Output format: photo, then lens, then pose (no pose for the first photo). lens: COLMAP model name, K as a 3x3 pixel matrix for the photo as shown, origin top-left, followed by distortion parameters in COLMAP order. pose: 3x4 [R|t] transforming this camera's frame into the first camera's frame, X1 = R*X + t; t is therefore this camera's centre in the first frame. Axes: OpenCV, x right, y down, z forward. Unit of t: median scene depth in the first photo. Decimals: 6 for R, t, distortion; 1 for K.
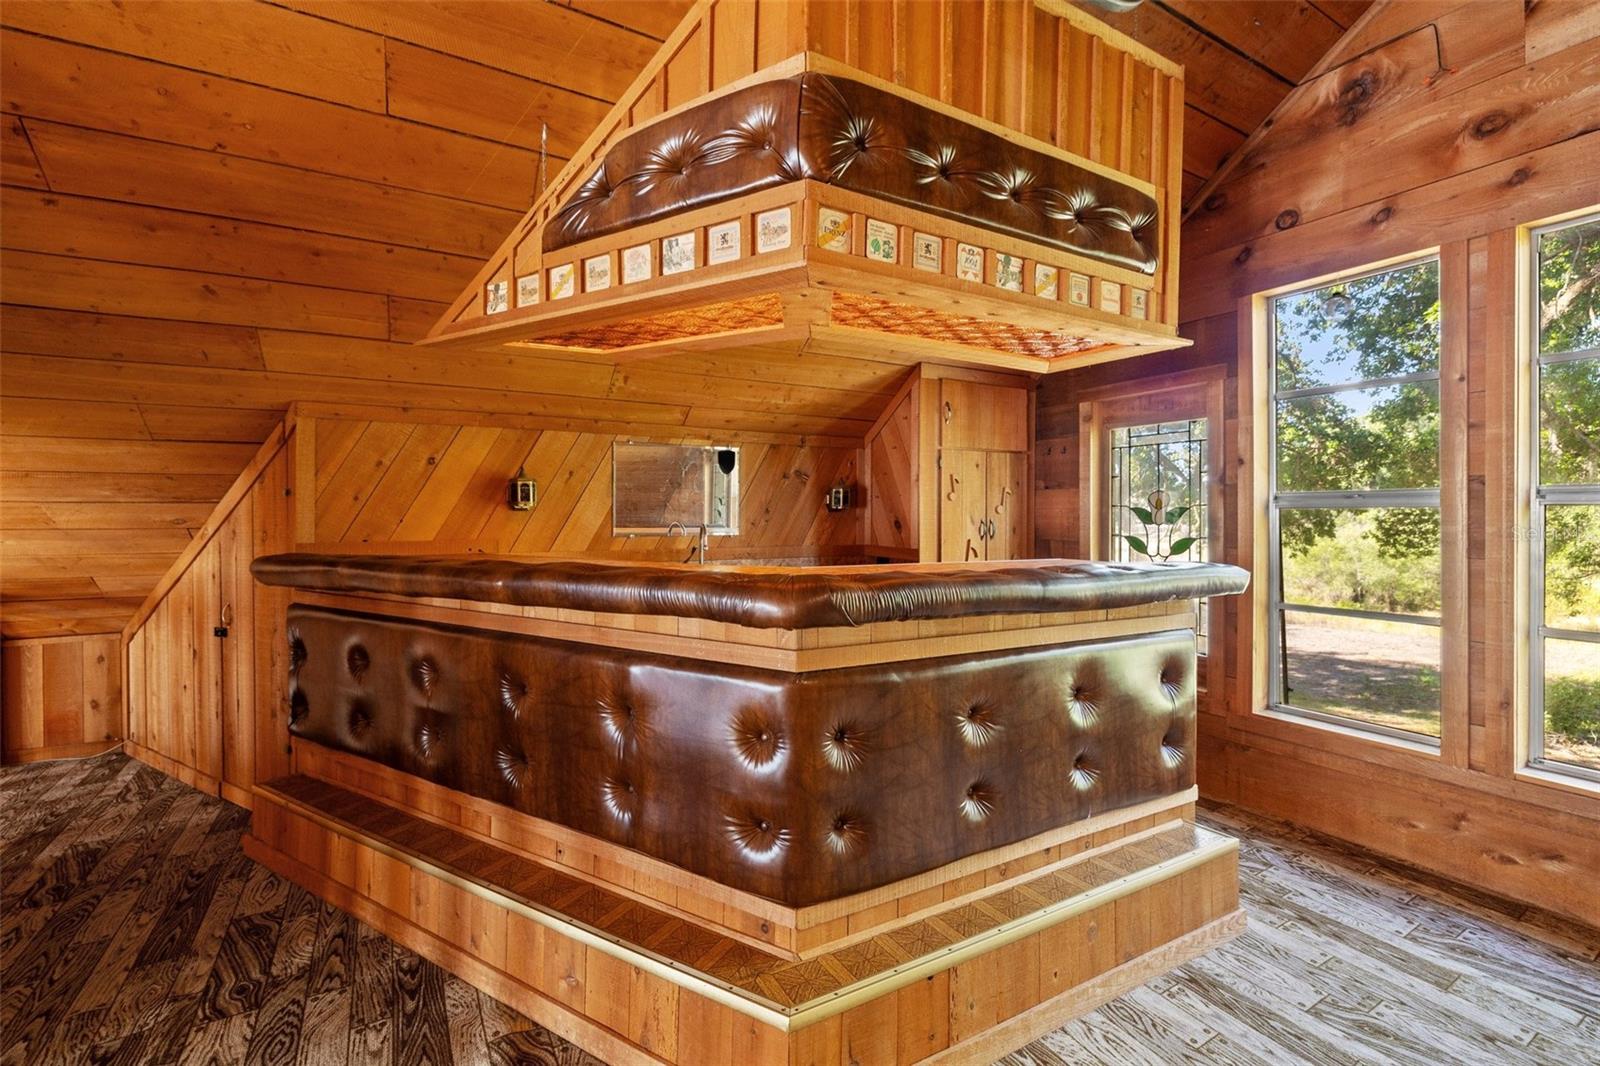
lens RADIAL K [[671.9, 0, 800.0], [0, 671.9, 533.0], [0, 0, 1]] dist [0.000328, -0.000511]
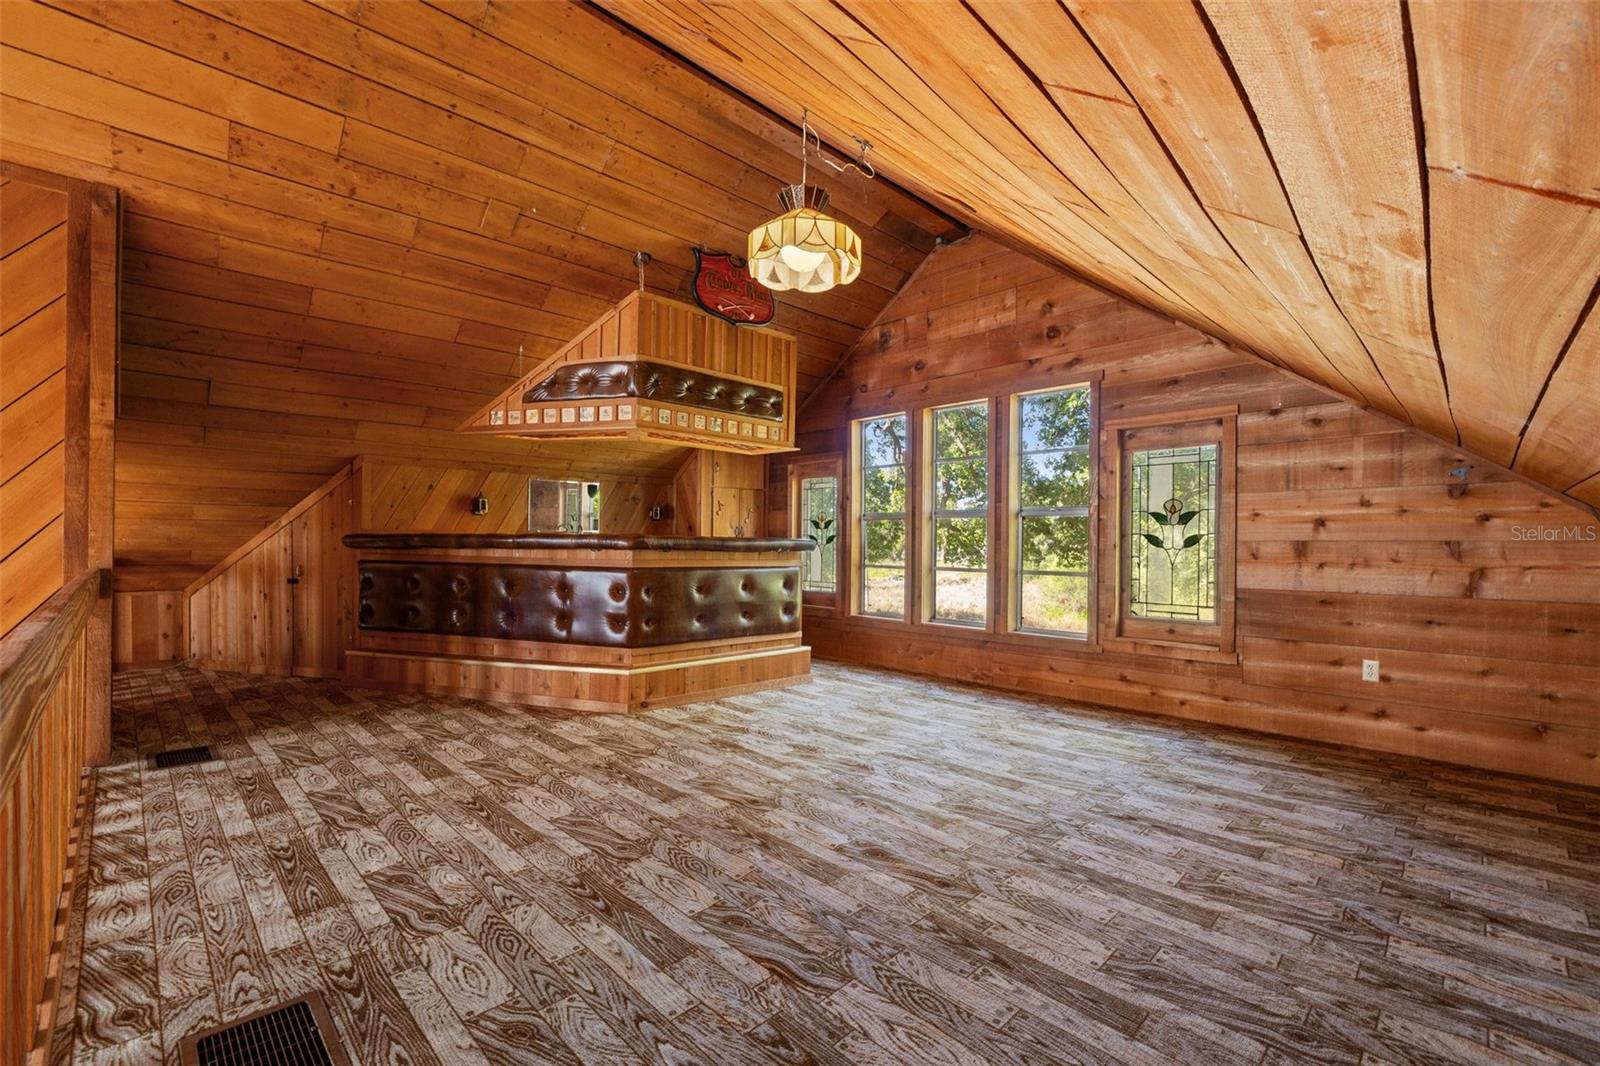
lens RADIAL K [[683.9, 0, 794.6], [0, 683.9, 554.0], [0, 0, 1]] dist [0.000980, 0.000252]
pose [[0.973733, 0.006812, 0.227592, 0.004187], [-0.004876, 0.999947, -0.009069, 0.124626], [-0.227642, 0.007721, 0.973714, -1.474919]]
